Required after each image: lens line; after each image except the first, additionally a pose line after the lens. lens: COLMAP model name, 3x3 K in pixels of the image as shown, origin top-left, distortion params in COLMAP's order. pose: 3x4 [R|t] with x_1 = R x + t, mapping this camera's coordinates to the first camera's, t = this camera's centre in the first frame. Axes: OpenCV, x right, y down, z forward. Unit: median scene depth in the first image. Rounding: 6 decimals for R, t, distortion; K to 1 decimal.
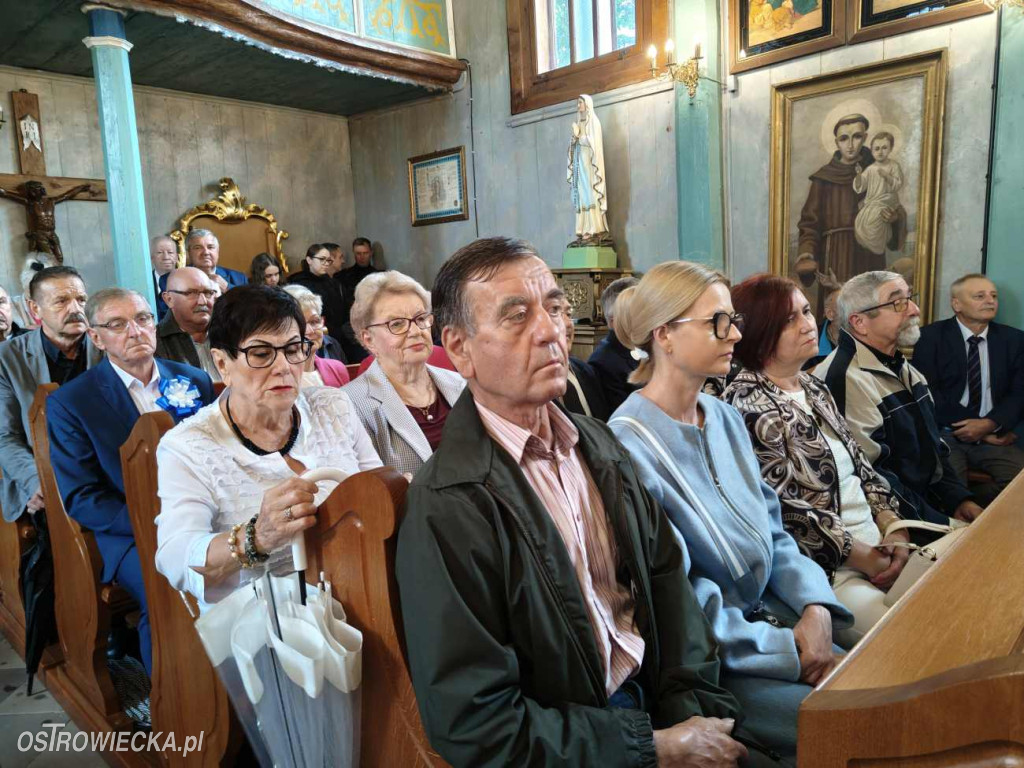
lens RADIAL K [[716.8, 0, 521.7], [0, 716.8, 375.3], [0, 0, 1]] dist [0.000387, 0.007819]
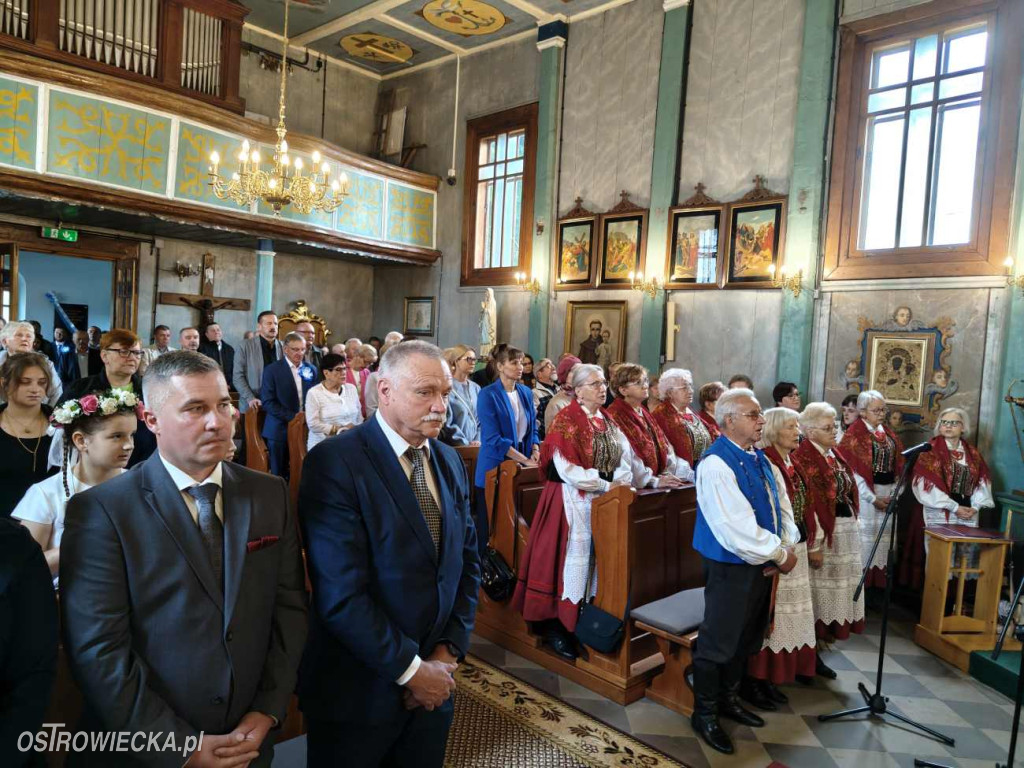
lens RADIAL K [[704.7, 0, 531.3], [0, 704.7, 392.8], [0, 0, 1]] dist [0.037760, -0.001037]
pose [[0.994460, 0.105091, -0.002148, 0.223507], [-0.104947, 0.991537, -0.076423, 0.036676], [-0.005902, 0.076225, 0.997073, -0.891714]]
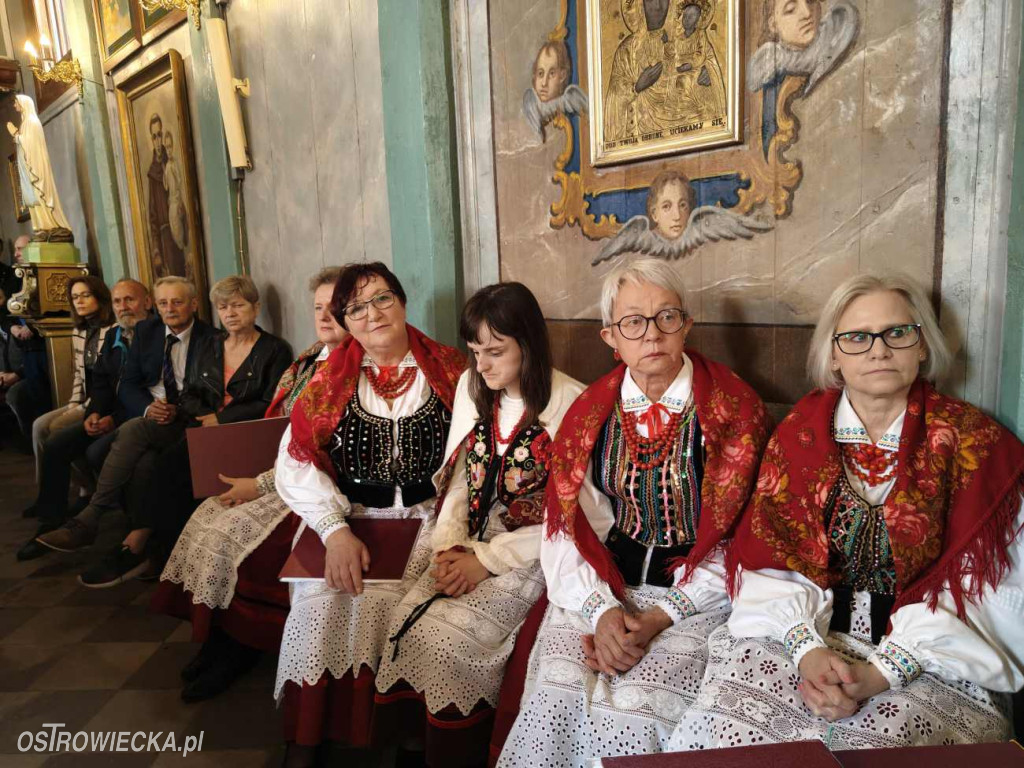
lens RADIAL K [[716.8, 0, 521.7], [0, 716.8, 375.3], [0, 0, 1]] dist [0.000387, 0.007819]
pose [[0.998115, 0.002526, -0.061319, 0.813382], [-0.001621, 0.999889, 0.014808, -0.002296], [0.061350, -0.014681, 0.998008, -0.003468]]
